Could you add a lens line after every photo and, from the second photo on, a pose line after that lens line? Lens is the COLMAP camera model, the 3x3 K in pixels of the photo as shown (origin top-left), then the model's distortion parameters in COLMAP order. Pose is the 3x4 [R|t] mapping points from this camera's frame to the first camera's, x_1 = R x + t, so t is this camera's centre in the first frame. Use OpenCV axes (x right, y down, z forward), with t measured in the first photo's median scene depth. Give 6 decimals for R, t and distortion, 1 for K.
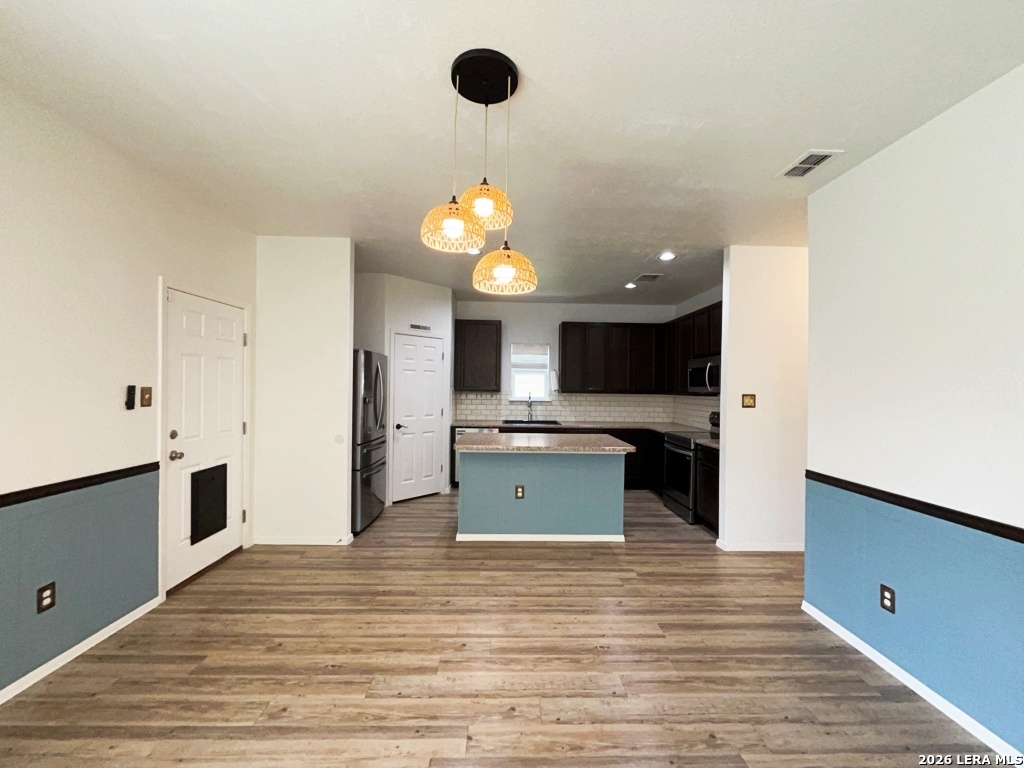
lens RADIAL K [[414.9, 0, 514.4], [0, 414.9, 384.7], [0, 0, 1]] dist [-0.001702, -0.000039]
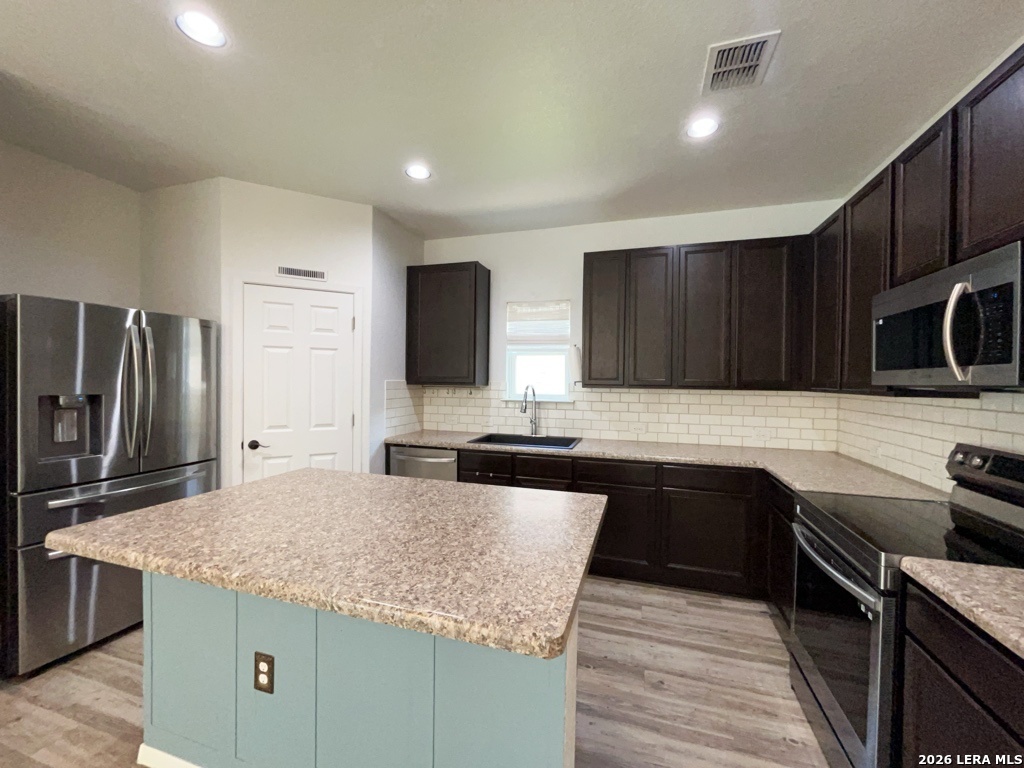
lens RADIAL K [[414.9, 0, 514.4], [0, 414.9, 384.7], [0, 0, 1]] dist [-0.001702, -0.000039]
pose [[0.944951, 0.000413, -0.327212, 0.234865], [0.003951, 0.999912, 0.012672, 0.010747], [0.327188, -0.013267, 0.944866, 0.539978]]
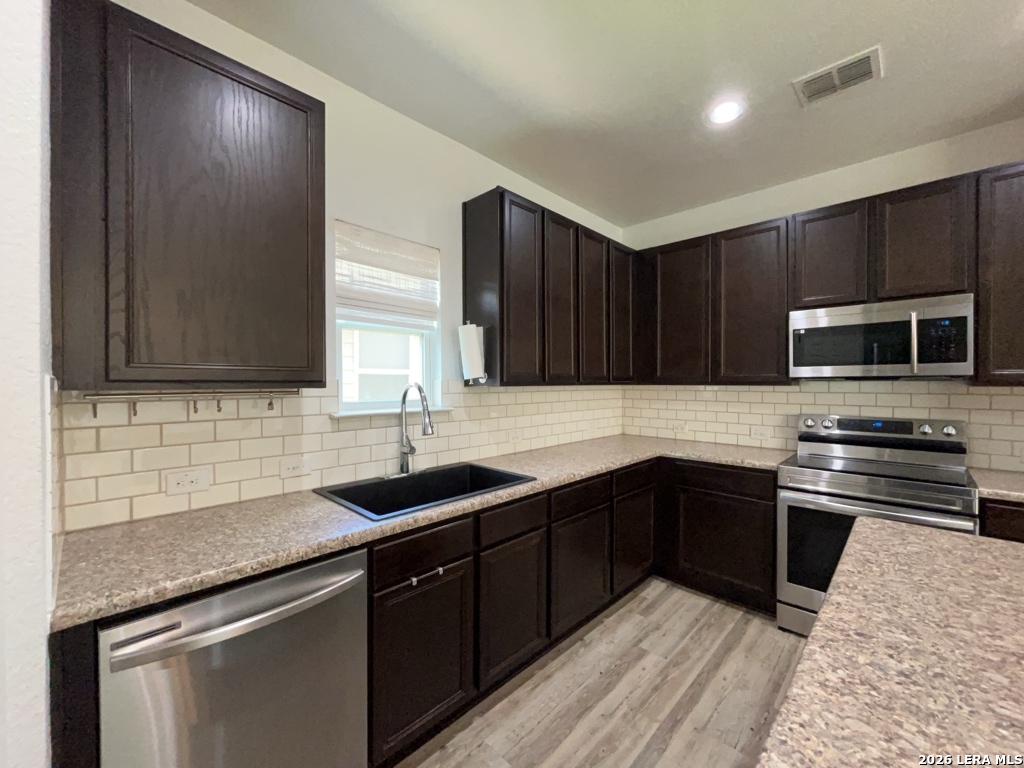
lens RADIAL K [[414.9, 0, 514.4], [0, 414.9, 384.7], [0, 0, 1]] dist [-0.001702, -0.000039]
pose [[0.706446, -0.018482, 0.707525, -0.151085], [0.007291, 0.999796, 0.018837, 0.014095], [-0.707729, -0.008149, 0.706437, 0.849782]]
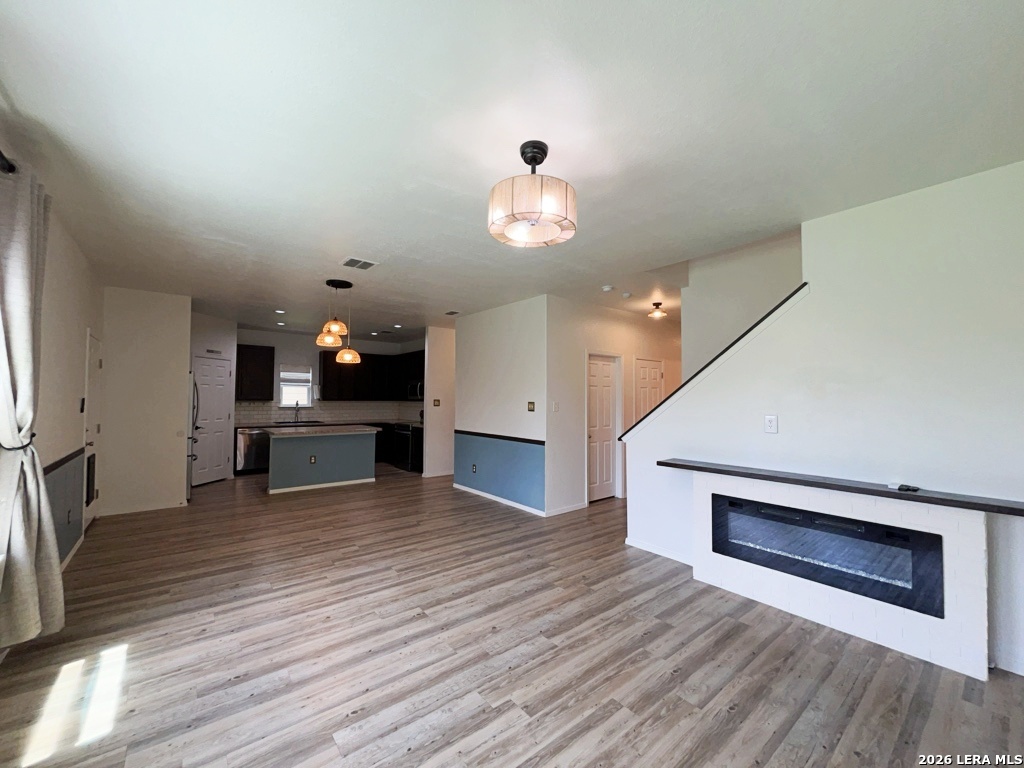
lens RADIAL K [[414.9, 0, 514.4], [0, 414.9, 384.7], [0, 0, 1]] dist [-0.001702, -0.000039]
pose [[0.794614, 0.009633, 0.607038, -0.260893], [0.002085, 0.999825, -0.018596, -0.008016], [-0.607111, 0.016042, 0.794455, -0.600925]]
